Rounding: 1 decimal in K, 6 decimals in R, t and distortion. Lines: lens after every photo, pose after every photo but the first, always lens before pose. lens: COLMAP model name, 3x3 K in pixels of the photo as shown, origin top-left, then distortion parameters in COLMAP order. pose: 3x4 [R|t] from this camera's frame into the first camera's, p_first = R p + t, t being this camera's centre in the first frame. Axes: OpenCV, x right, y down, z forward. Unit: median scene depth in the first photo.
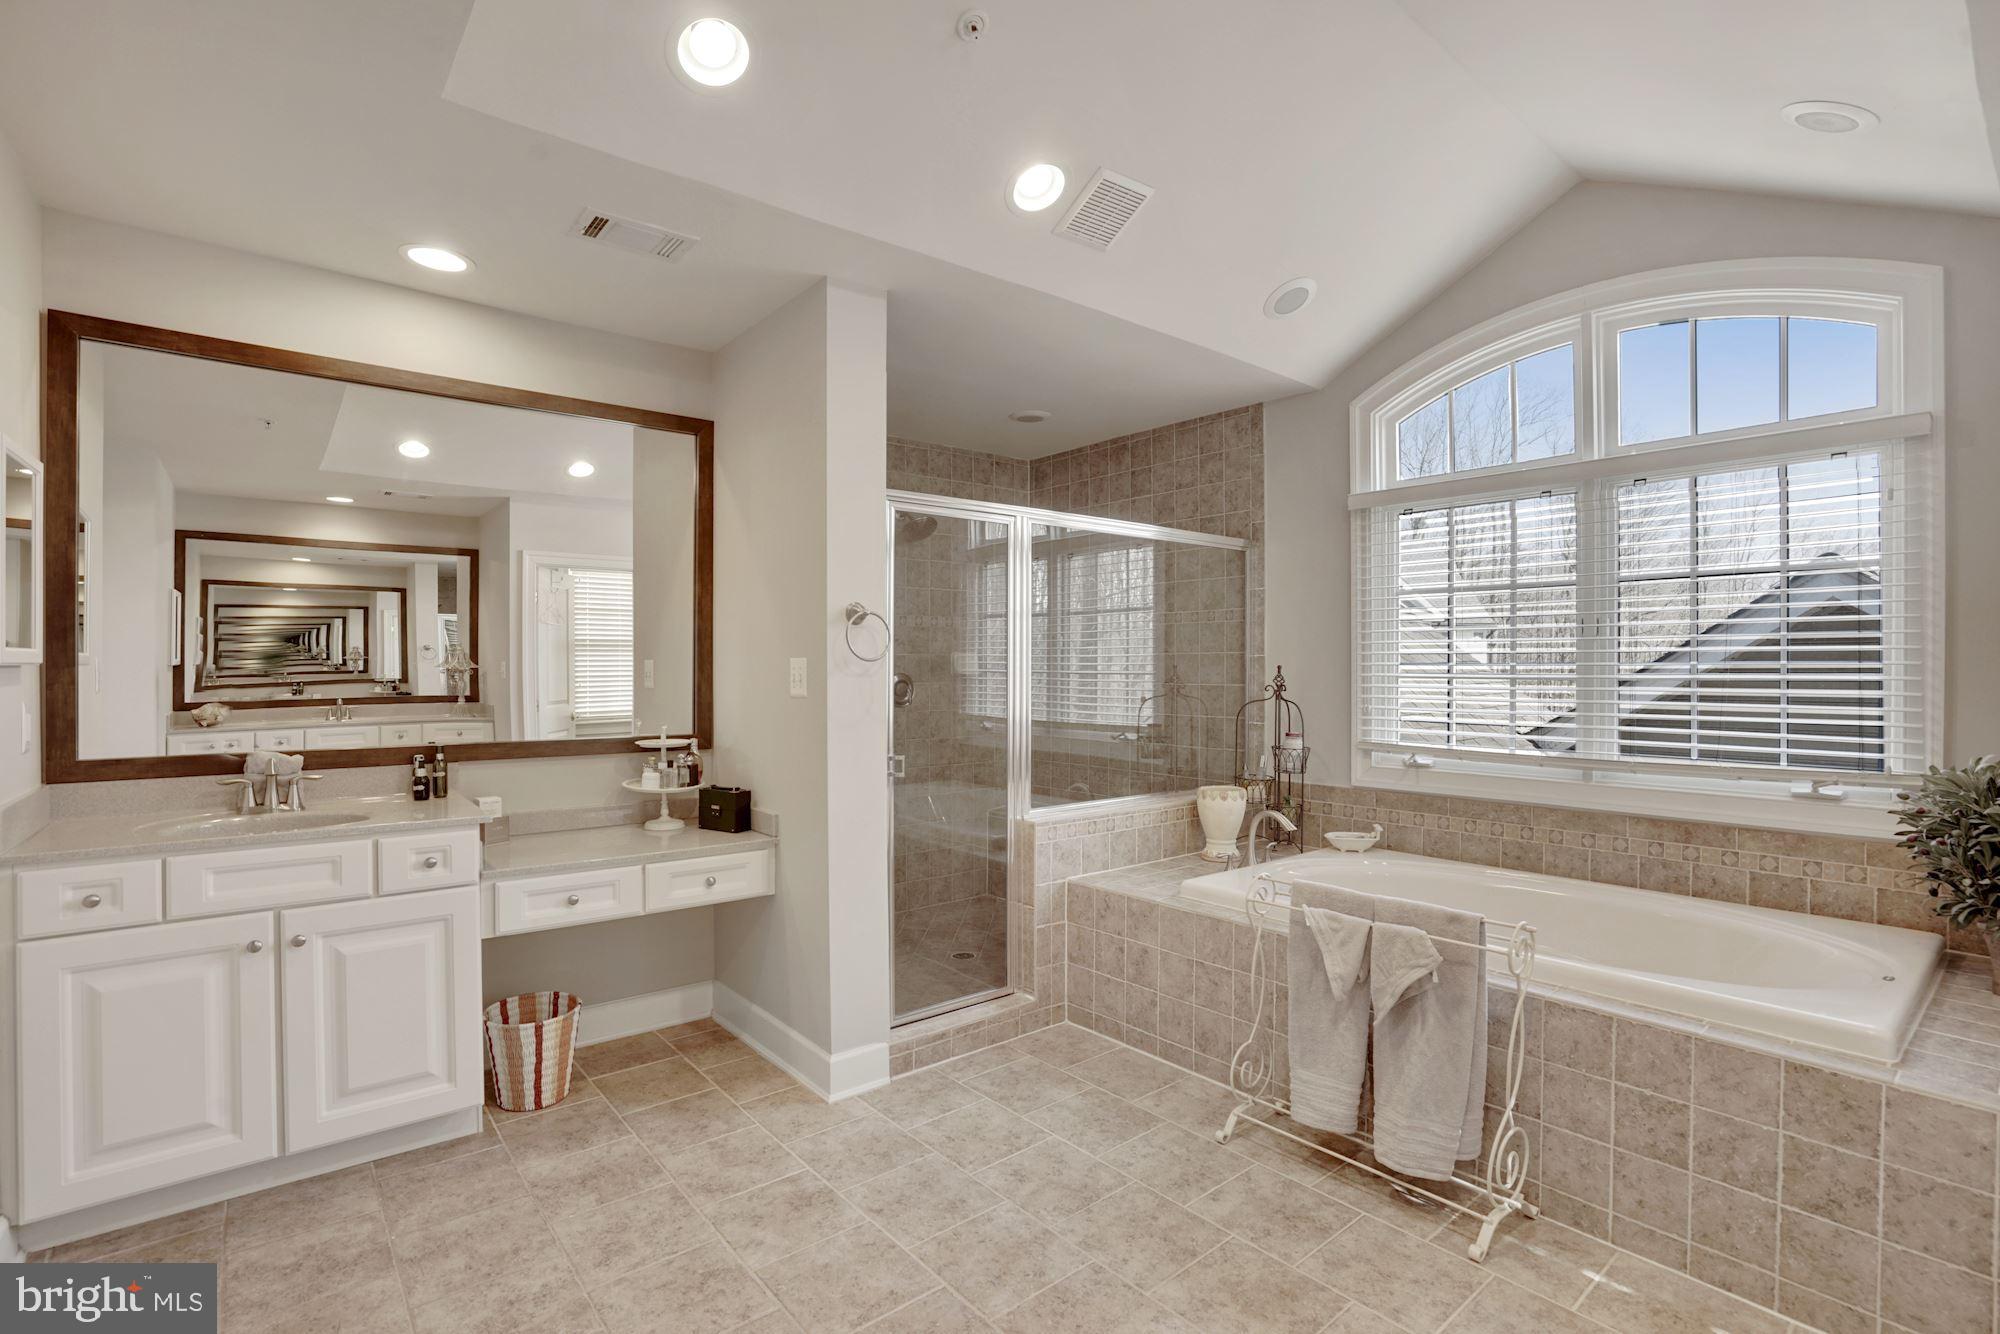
lens RADIAL K [[932.7, 0, 1002.0], [0, 932.7, 657.3], [0, 0, 1]] dist [-0.053336, 0.020000]
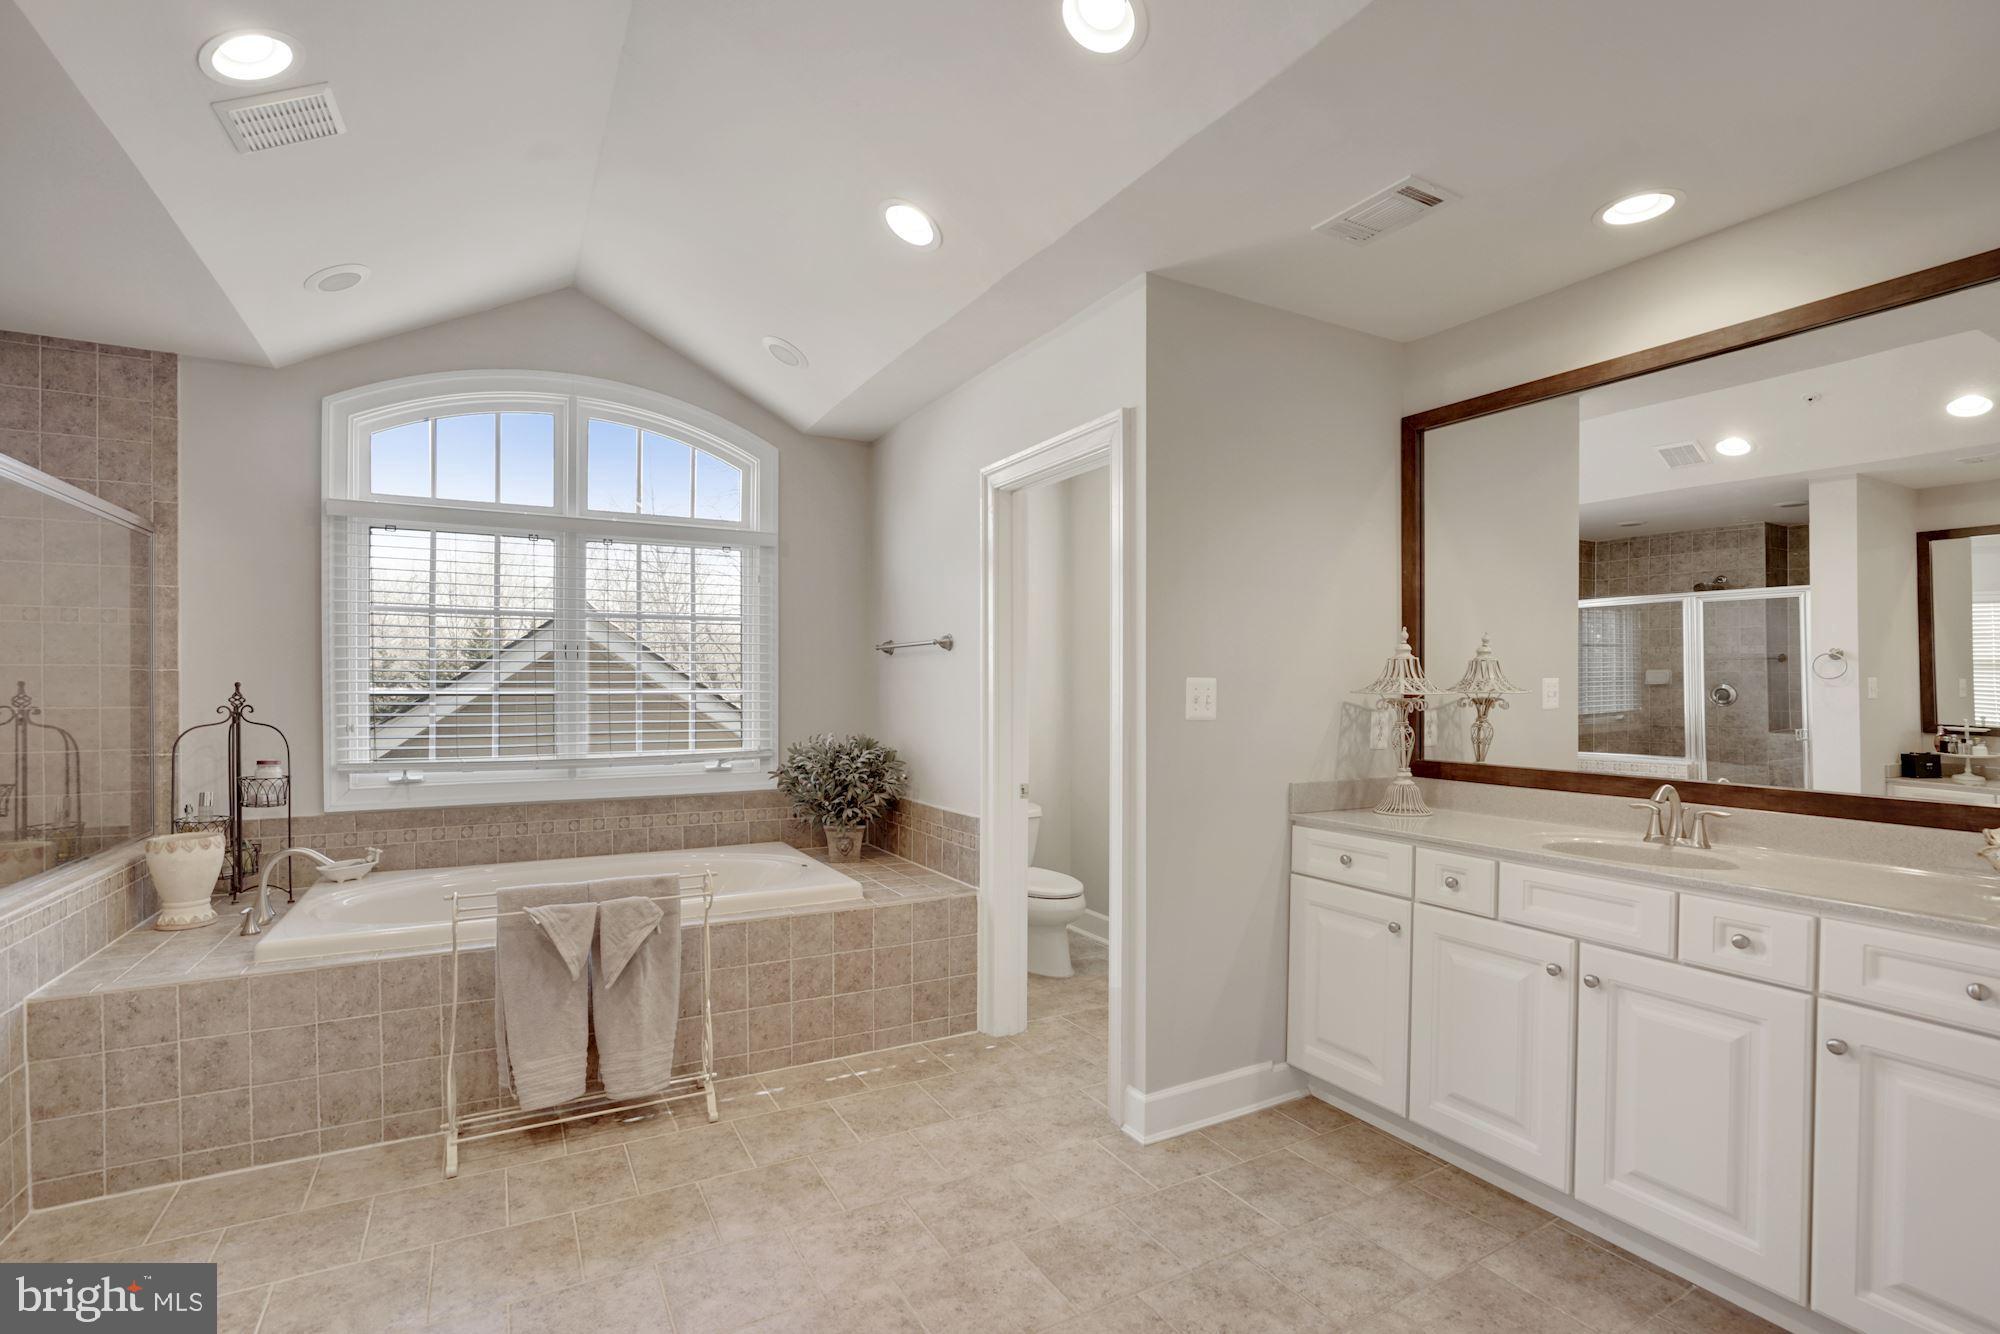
lens RADIAL K [[920.6, 0, 1001.9], [0, 920.6, 673.4], [0, 0, 1]] dist [-0.055895, 0.021463]
pose [[0.191469, 0.012732, 0.981416, -0.469795], [-0.010634, 0.999884, -0.010897, 0.002728], [-0.981441, -0.008350, 0.191582, 0.207517]]
